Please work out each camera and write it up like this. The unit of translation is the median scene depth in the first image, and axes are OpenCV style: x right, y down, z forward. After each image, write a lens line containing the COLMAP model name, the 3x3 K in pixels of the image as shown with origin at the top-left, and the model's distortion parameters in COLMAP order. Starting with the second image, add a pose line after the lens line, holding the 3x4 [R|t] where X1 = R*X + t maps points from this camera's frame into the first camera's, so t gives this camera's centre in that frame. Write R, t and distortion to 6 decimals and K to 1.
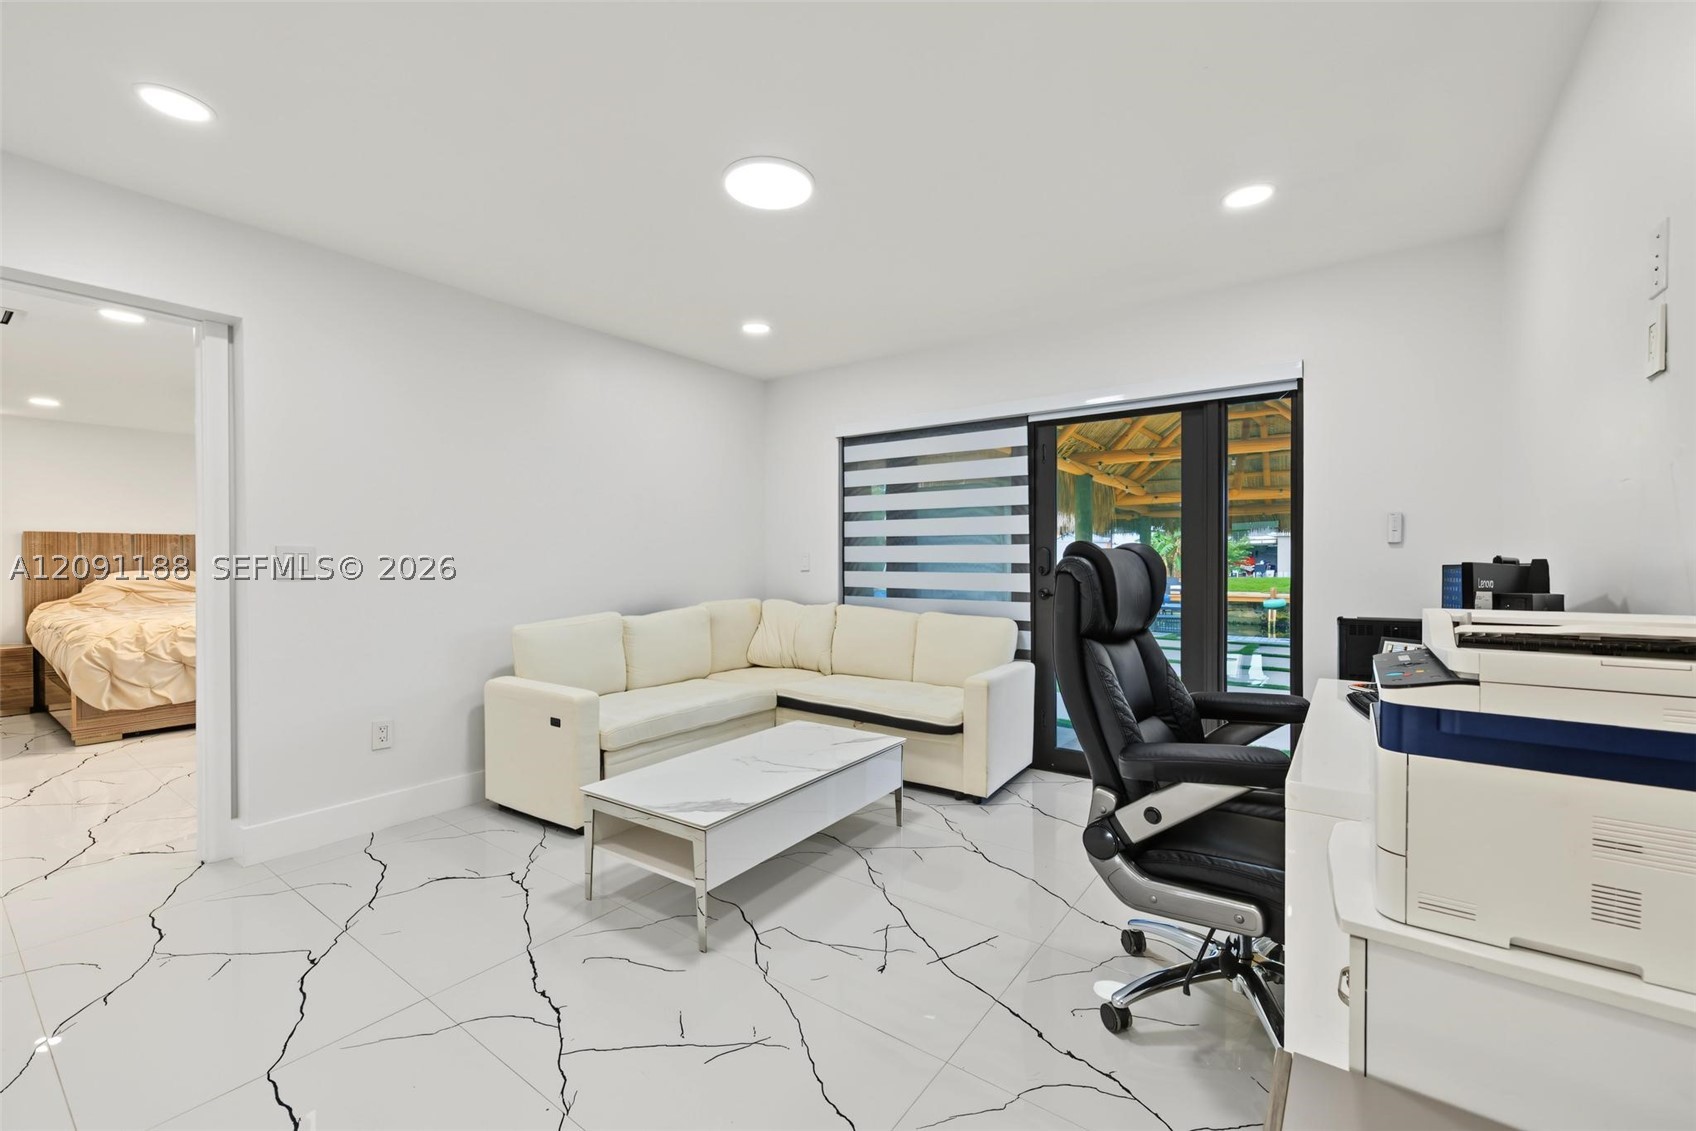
lens RADIAL K [[679.3, 0, 854.3], [0, 679.3, 563.8], [0, 0, 1]] dist [-0.008567, 0.000841]
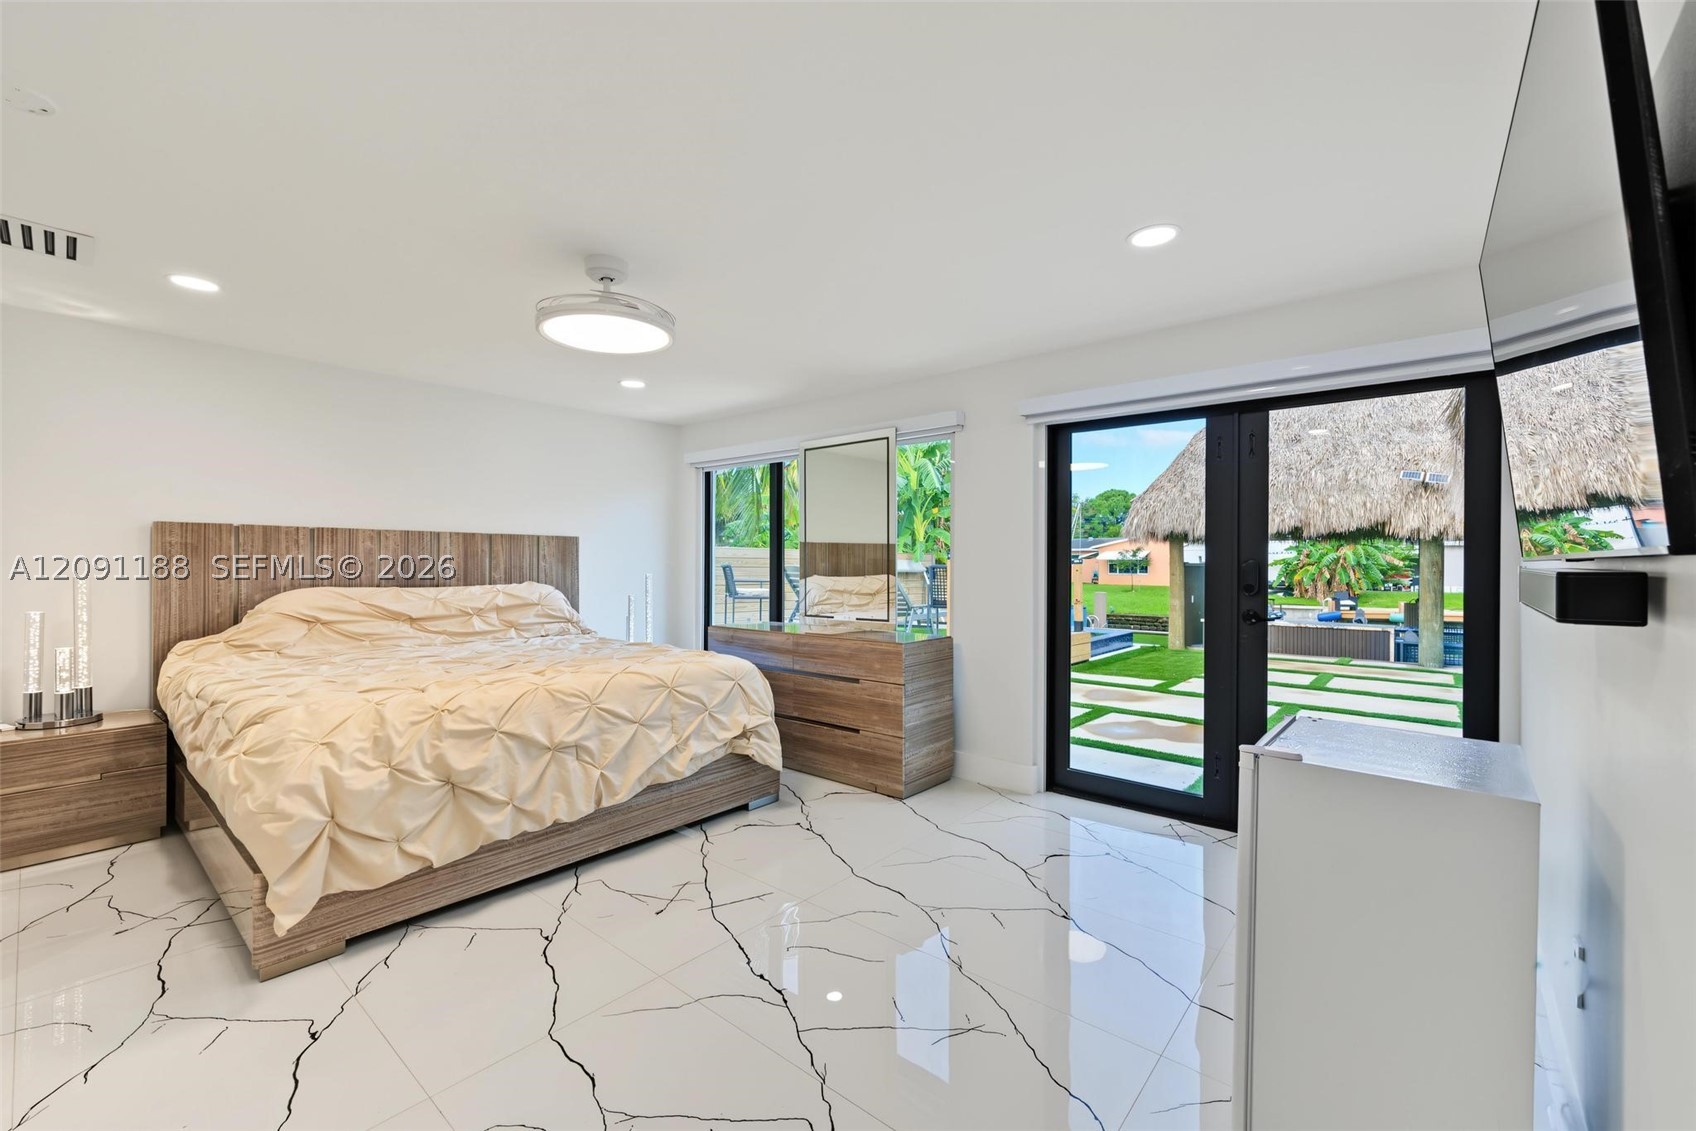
lens RADIAL K [[679.3, 0, 845.8], [0, 679.3, 563.2], [0, 0, 1]] dist [-0.008567, 0.000841]
pose [[0.996686, 0.007355, -0.081013, -0.579232], [-0.008345, 0.999895, -0.011880, -0.008739], [0.080917, 0.012517, 0.996642, 0.456574]]
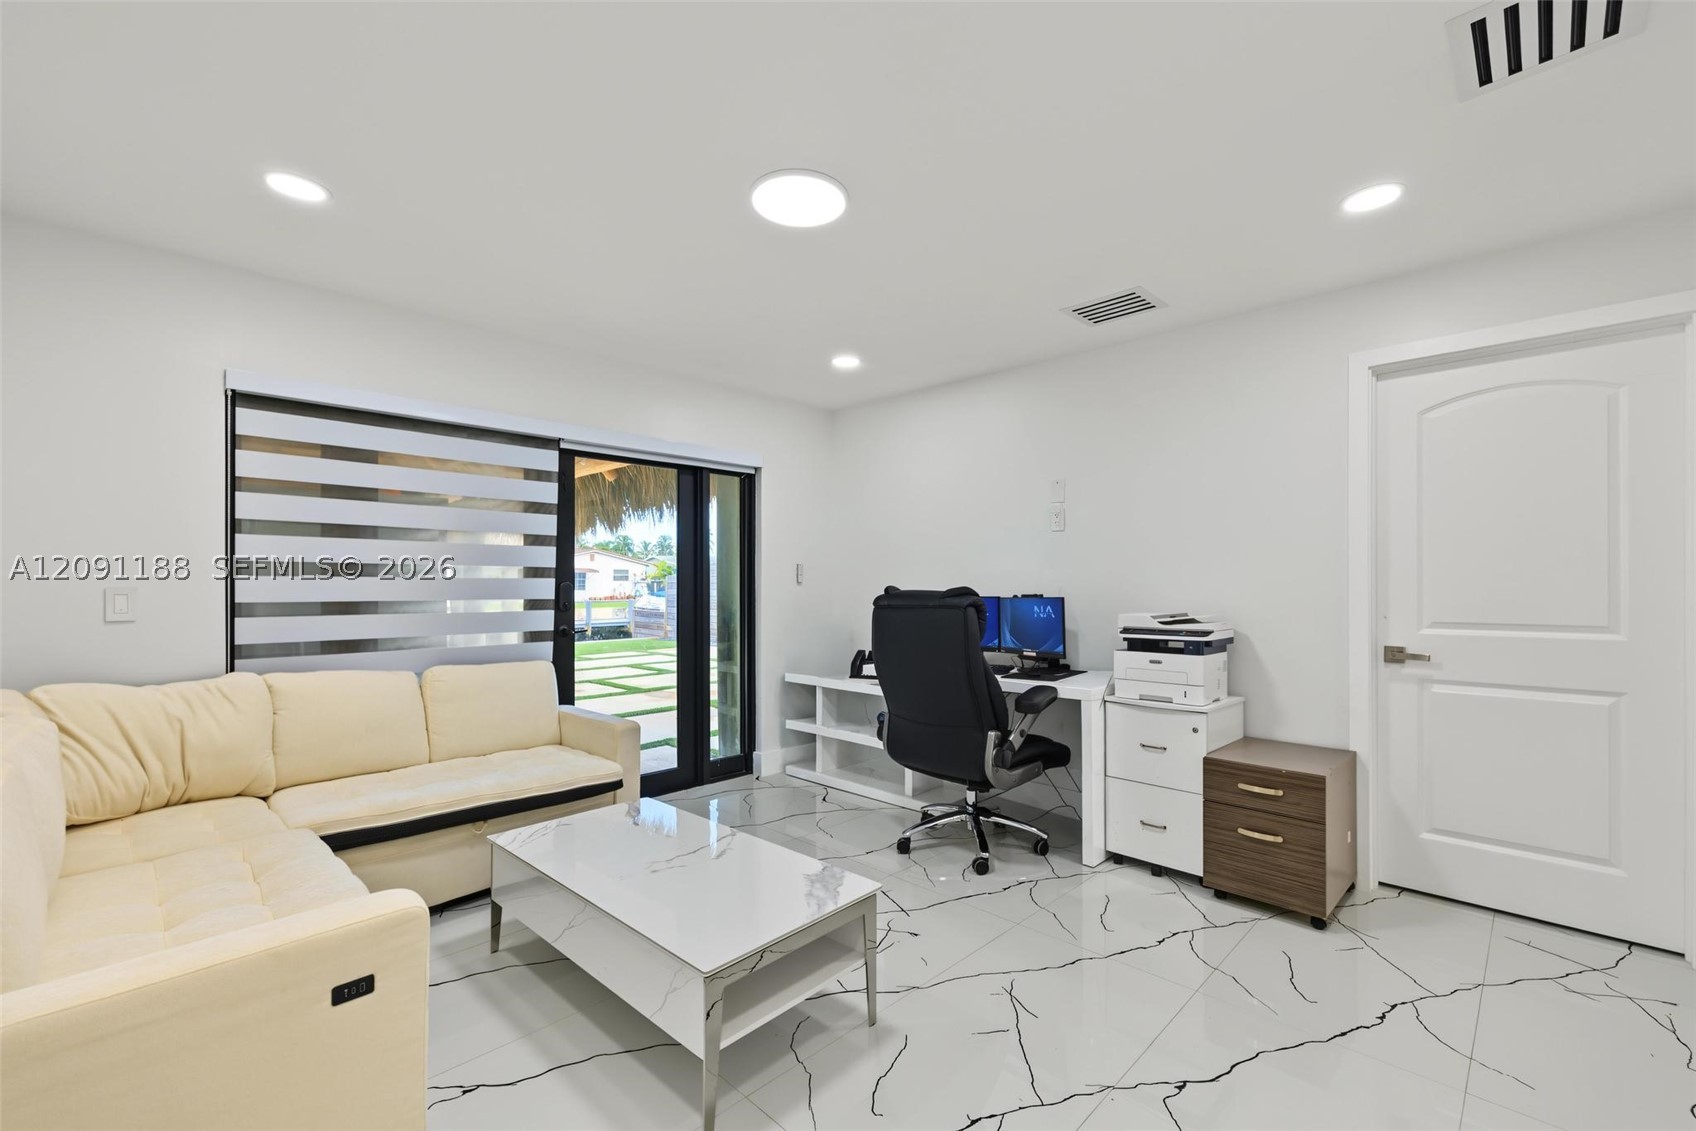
lens RADIAL K [[679.3, 0, 846.1], [0, 679.3, 578.0], [0, 0, 1]] dist [-0.008567, 0.000841]
pose [[0.181734, 0.008163, 0.983314, -3.270985], [0.008636, 0.999914, -0.009897, -0.088292], [-0.983310, 0.010291, 0.181648, 2.460284]]
